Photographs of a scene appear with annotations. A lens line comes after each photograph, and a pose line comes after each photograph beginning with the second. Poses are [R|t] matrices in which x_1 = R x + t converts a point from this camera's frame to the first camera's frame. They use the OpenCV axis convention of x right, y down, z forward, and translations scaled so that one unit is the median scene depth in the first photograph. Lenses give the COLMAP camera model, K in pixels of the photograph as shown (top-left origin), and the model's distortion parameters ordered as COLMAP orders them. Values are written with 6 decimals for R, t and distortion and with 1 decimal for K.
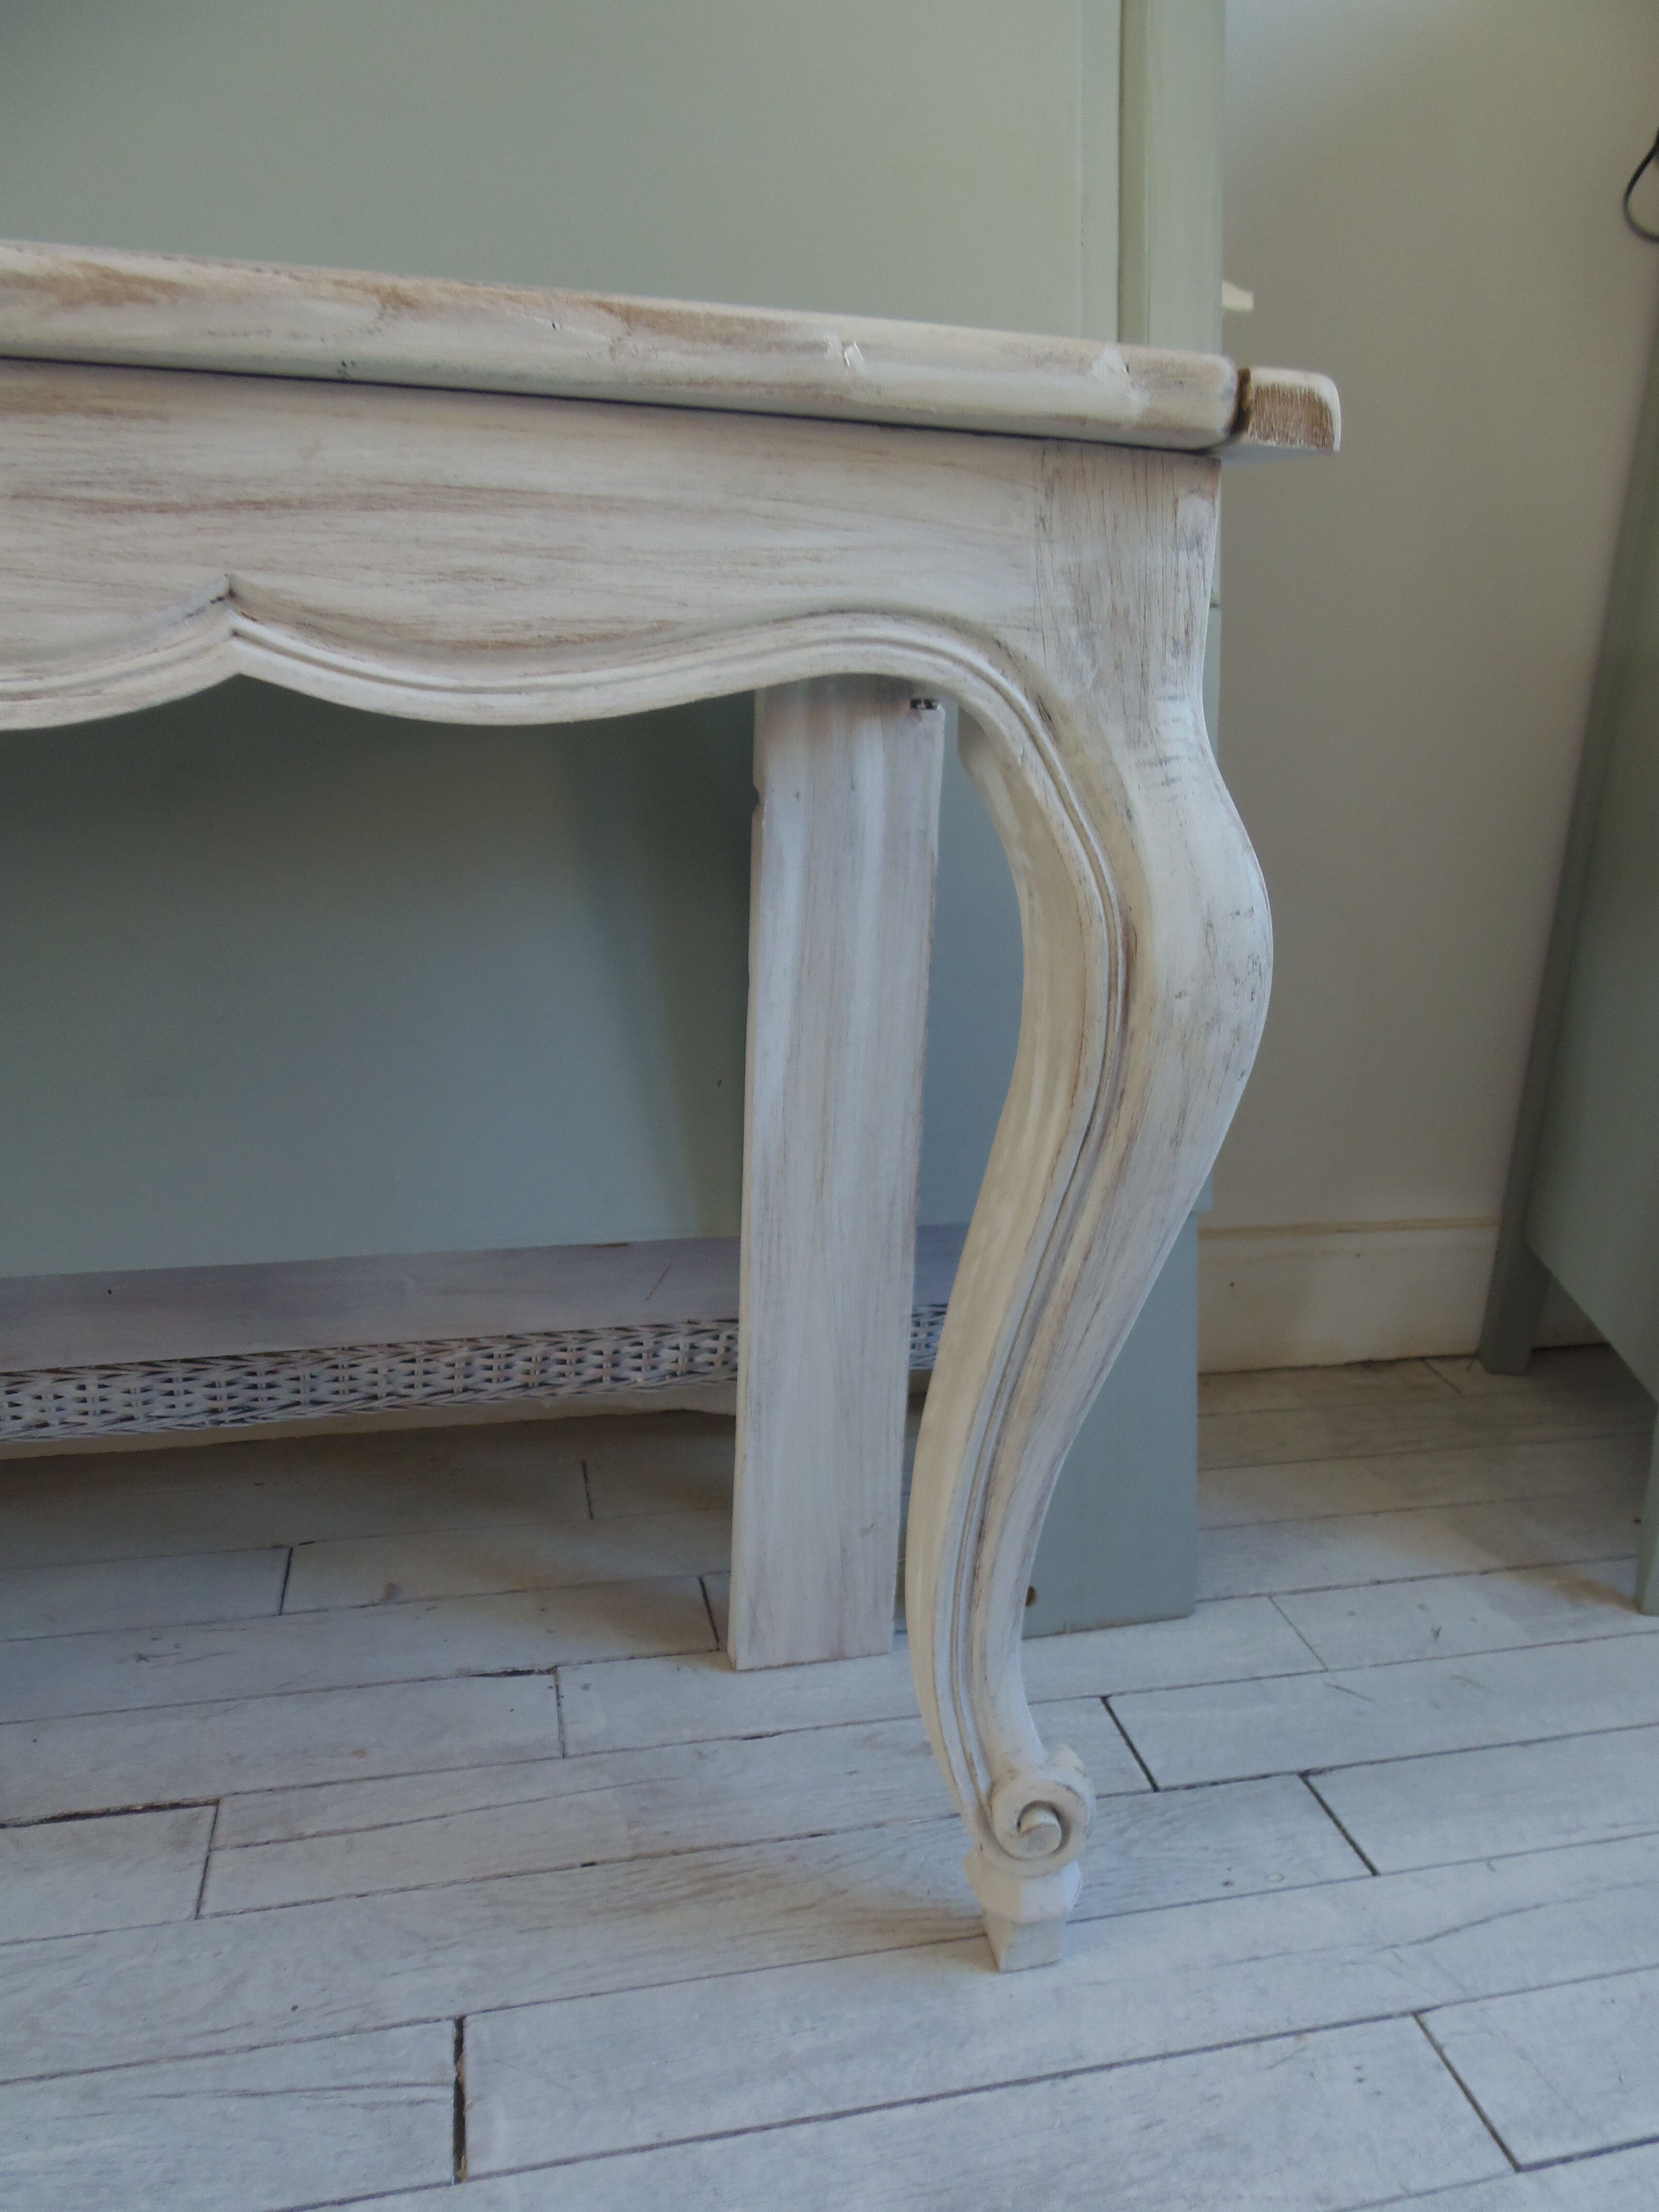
lens RADIAL K [[1597.0, 0, 853.7], [0, 1597.0, 1161.3], [0, 0, 1]] dist [-0.009152, -0.006914]
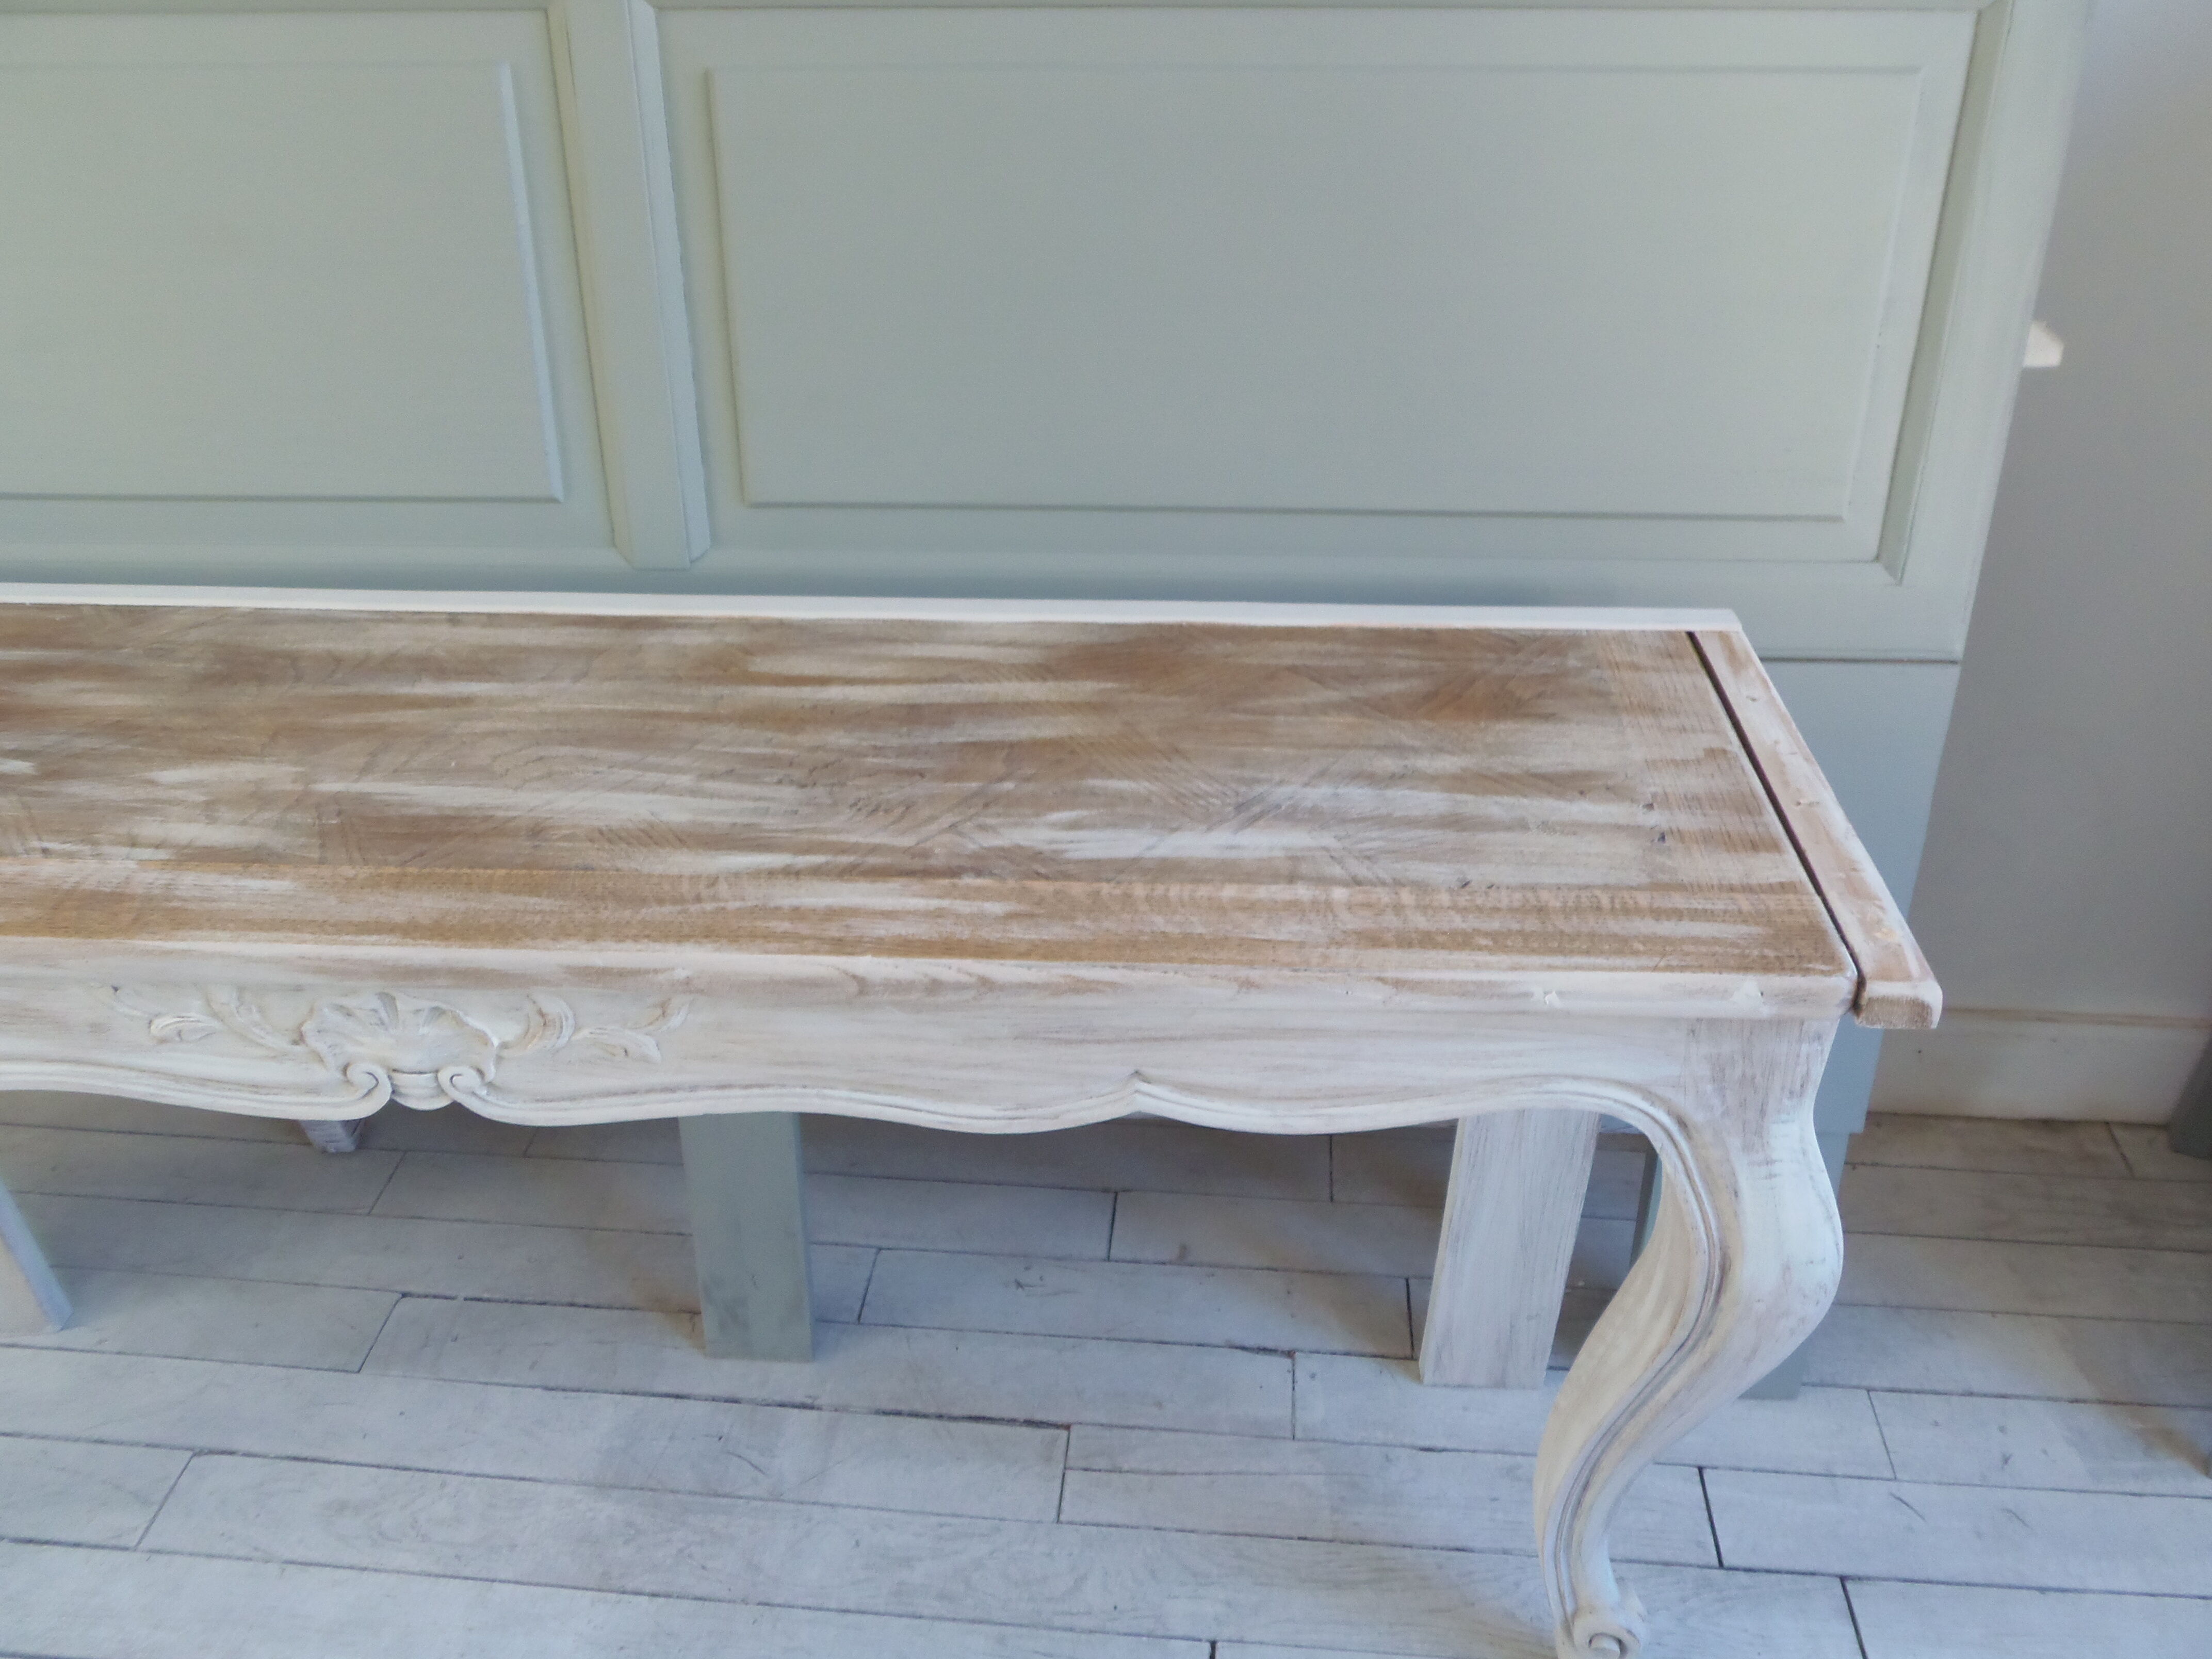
lens RADIAL K [[1609.5, 0, 1128.8], [0, 1609.5, 796.0], [0, 0, 1]] dist [-0.020126, 0.012417]
pose [[0.948717, 0.132866, -0.286848, 0.017581], [-0.047355, 0.956879, 0.286601, -0.637669], [0.312559, -0.258319, 0.914100, -0.241864]]
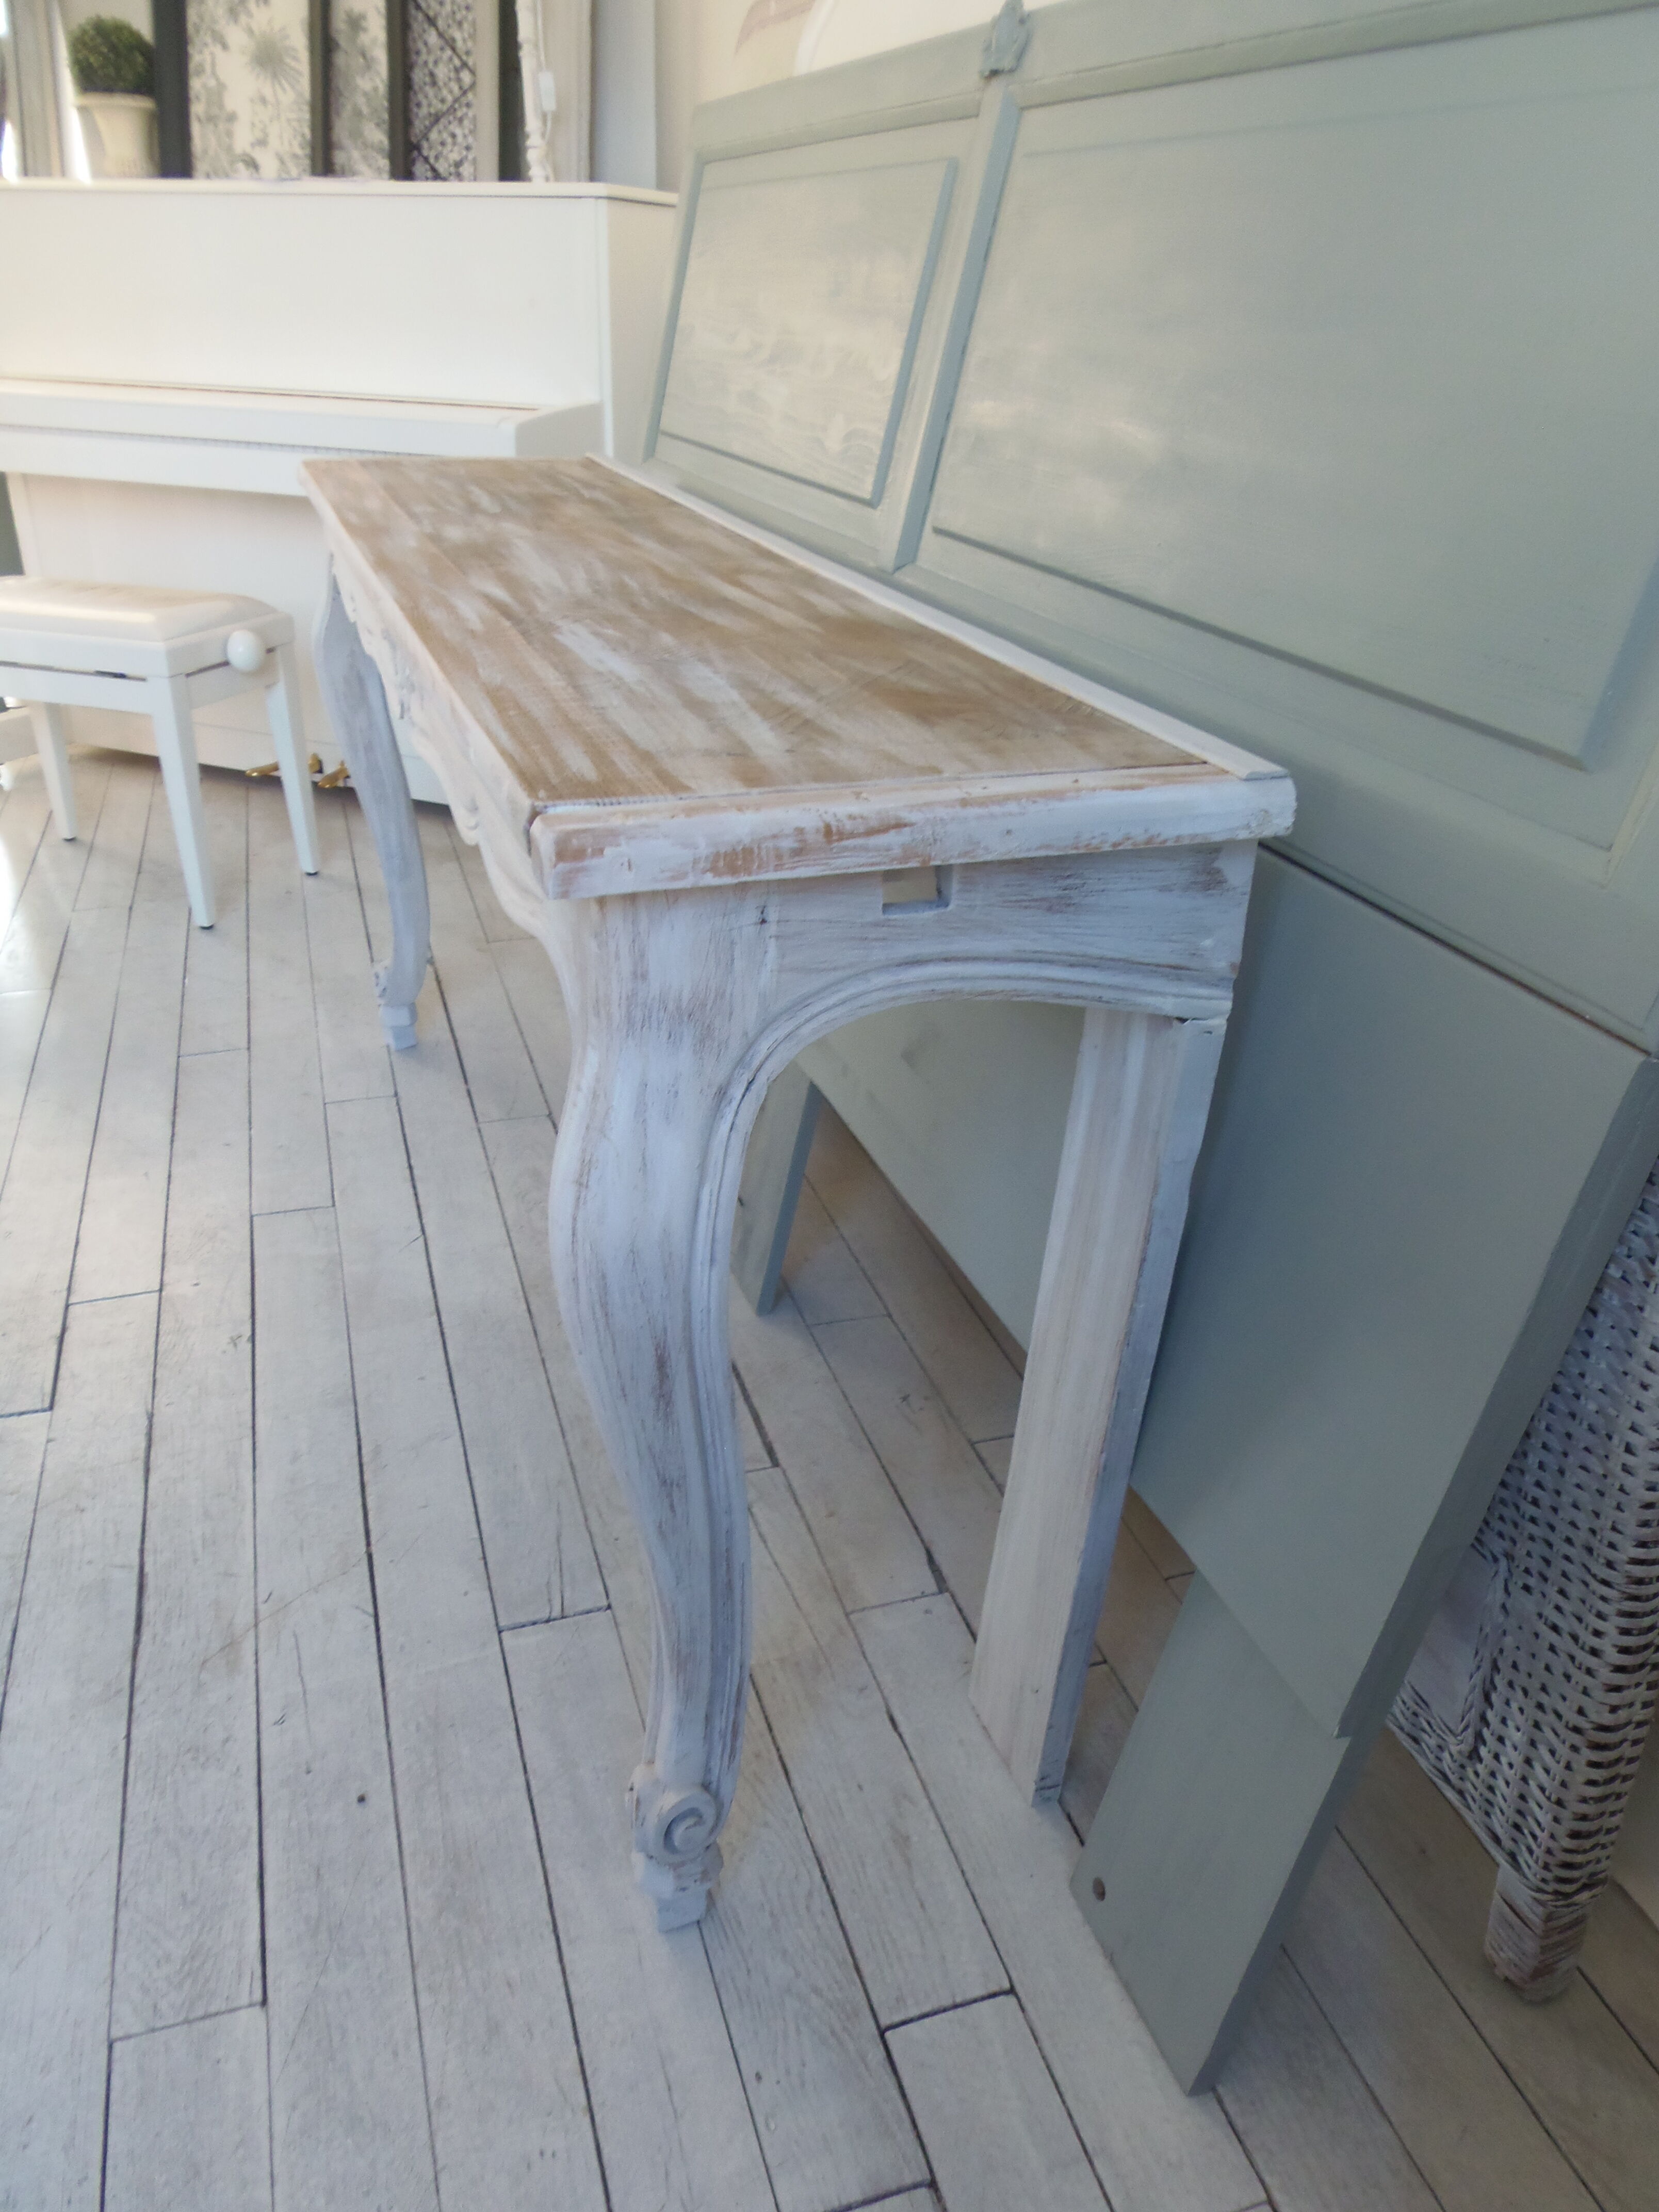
lens RADIAL K [[1609.5, 0, 829.5], [0, 1609.5, 1106.0], [0, 0, 1]] dist [-0.020126, 0.012417]
pose [[0.087828, 0.415692, -0.905255, 0.939167], [-0.334239, 0.868381, 0.366331, -0.532491], [0.938387, 0.270397, 0.215208, 0.621398]]
